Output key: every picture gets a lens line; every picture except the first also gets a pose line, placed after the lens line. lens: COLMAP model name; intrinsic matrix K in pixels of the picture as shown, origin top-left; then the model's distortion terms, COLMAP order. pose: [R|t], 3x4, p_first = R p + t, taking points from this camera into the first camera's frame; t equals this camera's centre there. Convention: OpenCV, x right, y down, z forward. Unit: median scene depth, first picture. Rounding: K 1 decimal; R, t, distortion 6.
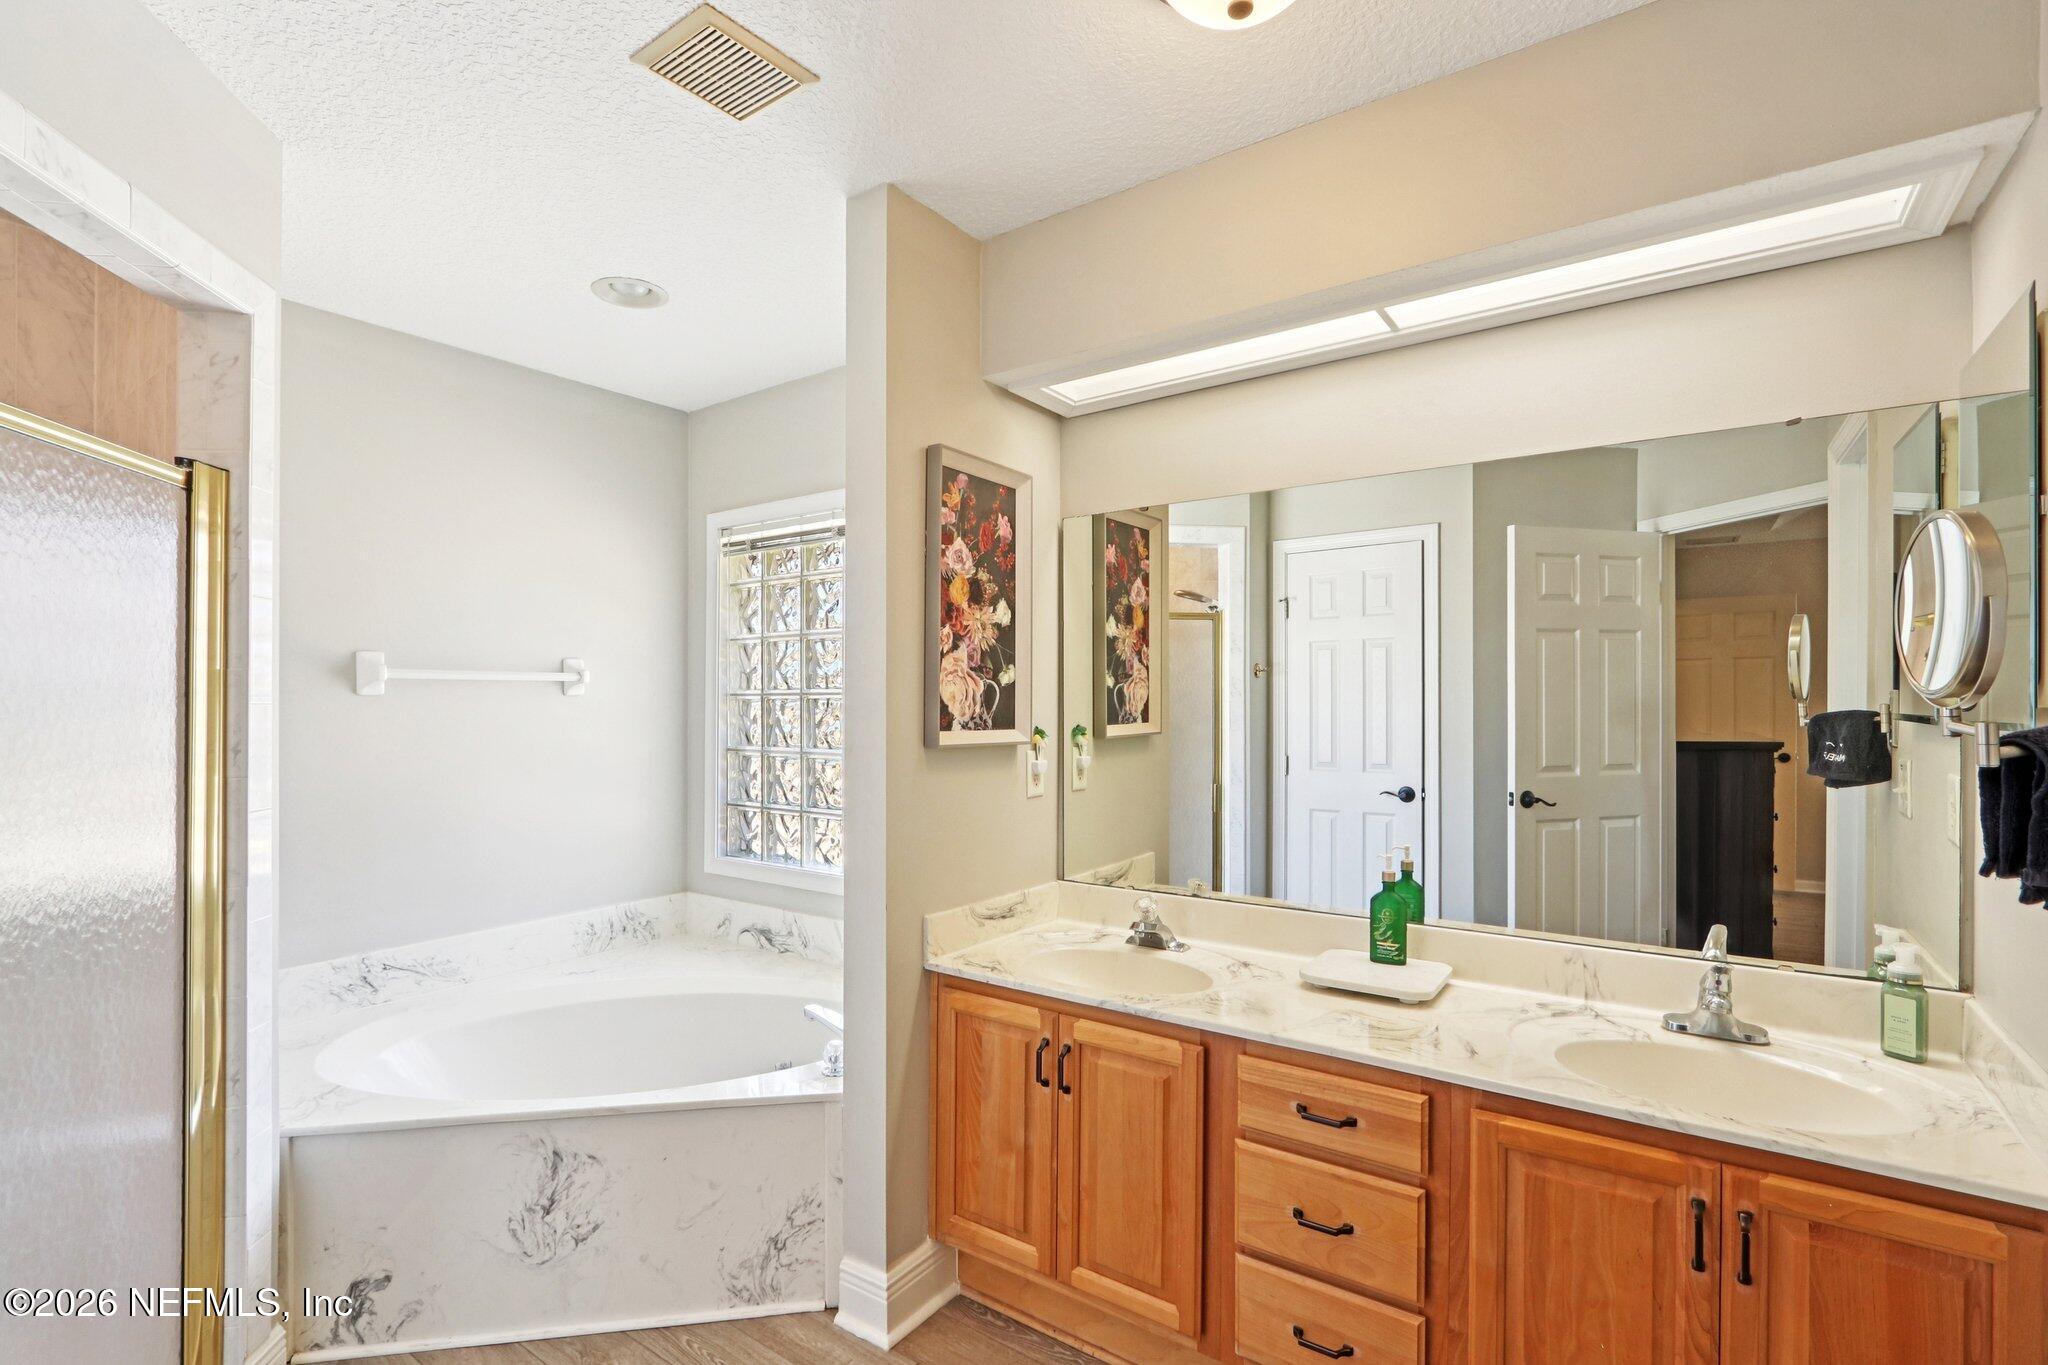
lens RADIAL K [[957.7, 0, 993.8], [0, 957.7, 701.5], [0, 0, 1]] dist [0.001578, -0.000170]
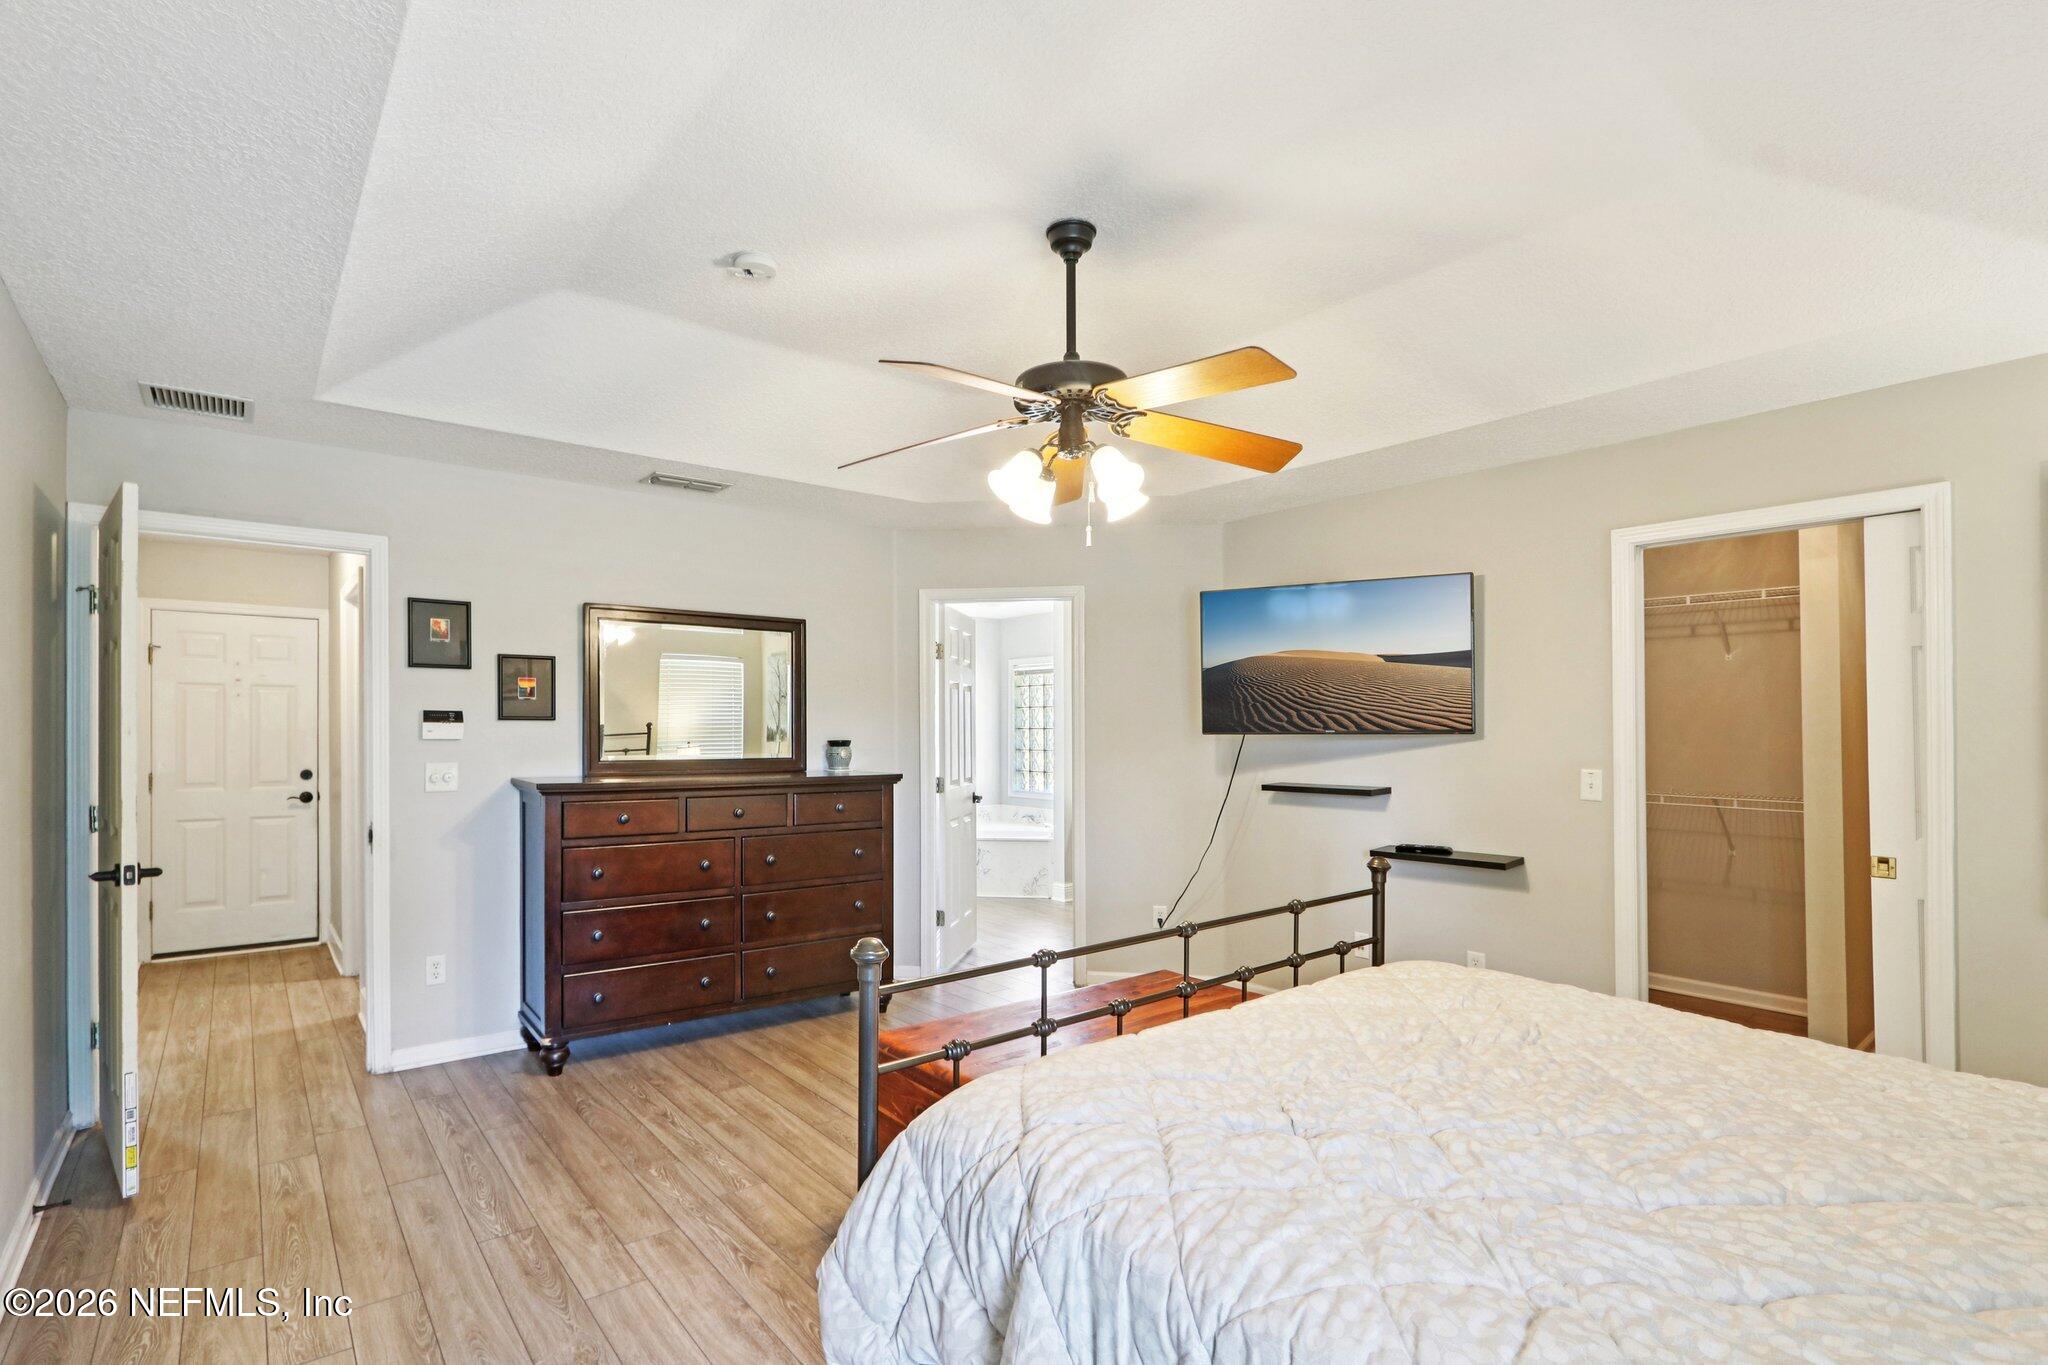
lens RADIAL K [[937.3, 0, 971.2], [0, 937.3, 718.6], [0, 0, 1]] dist [0.002393, 0.000623]
pose [[0.960252, -0.002821, -0.279120, 0.440192], [-0.001714, 0.999870, -0.016003, 0.003957], [0.279129, 0.015846, 0.960123, -2.060205]]
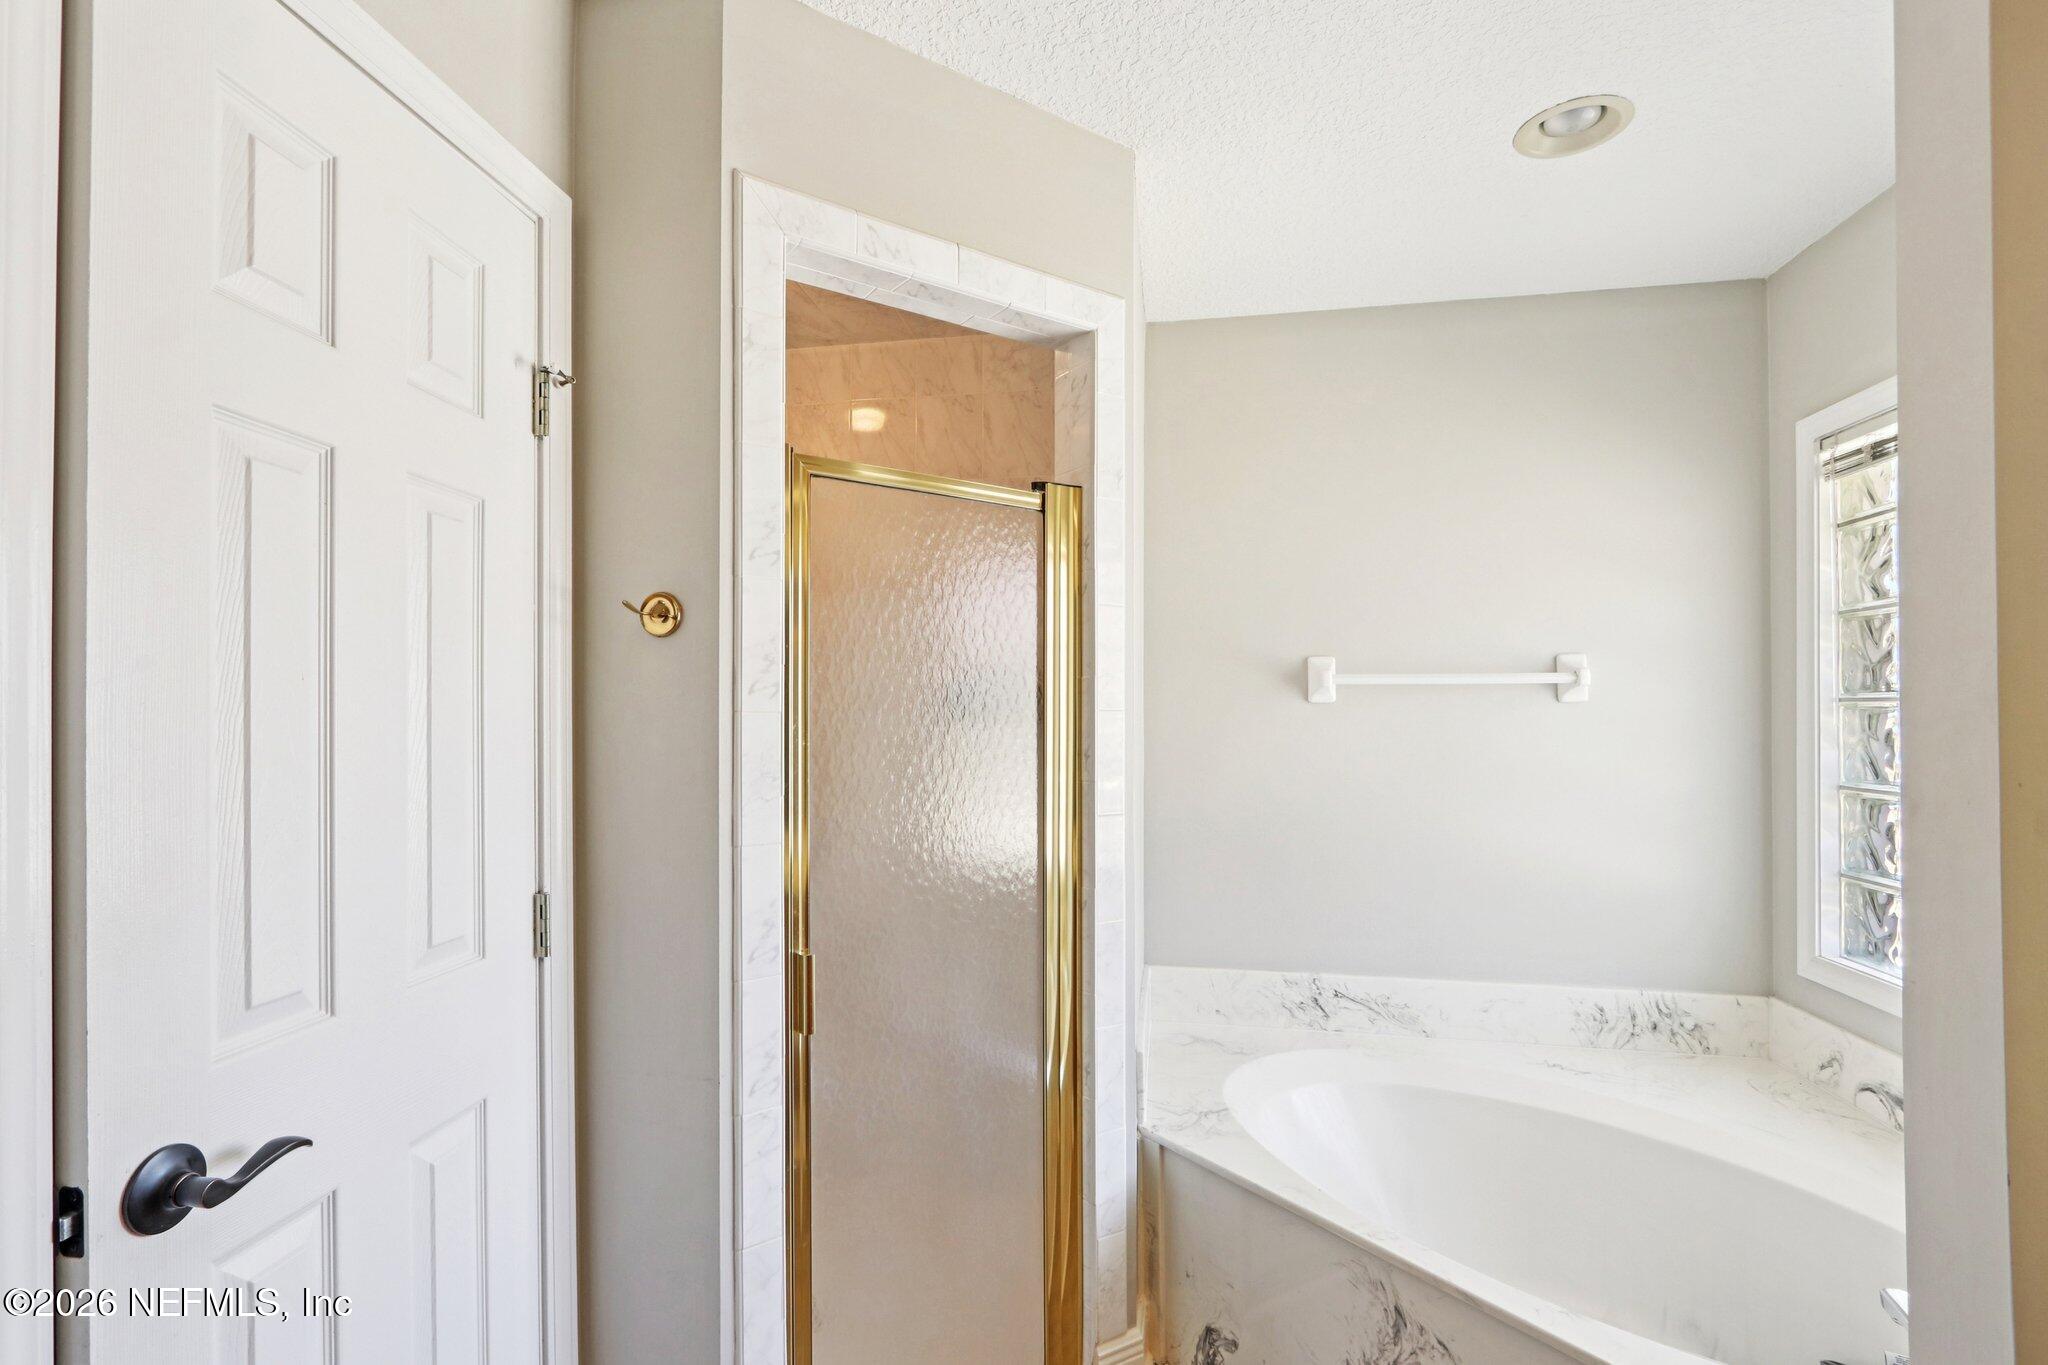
lens RADIAL K [[957.7, 0, 993.8], [0, 957.7, 701.5], [0, 0, 1]] dist [0.001578, -0.000170]
pose [[0.428406, -0.004573, -0.903575, 0.065747], [-0.004597, 0.999963, -0.007240, 0.000810], [0.903575, 0.007256, 0.428369, 0.294568]]
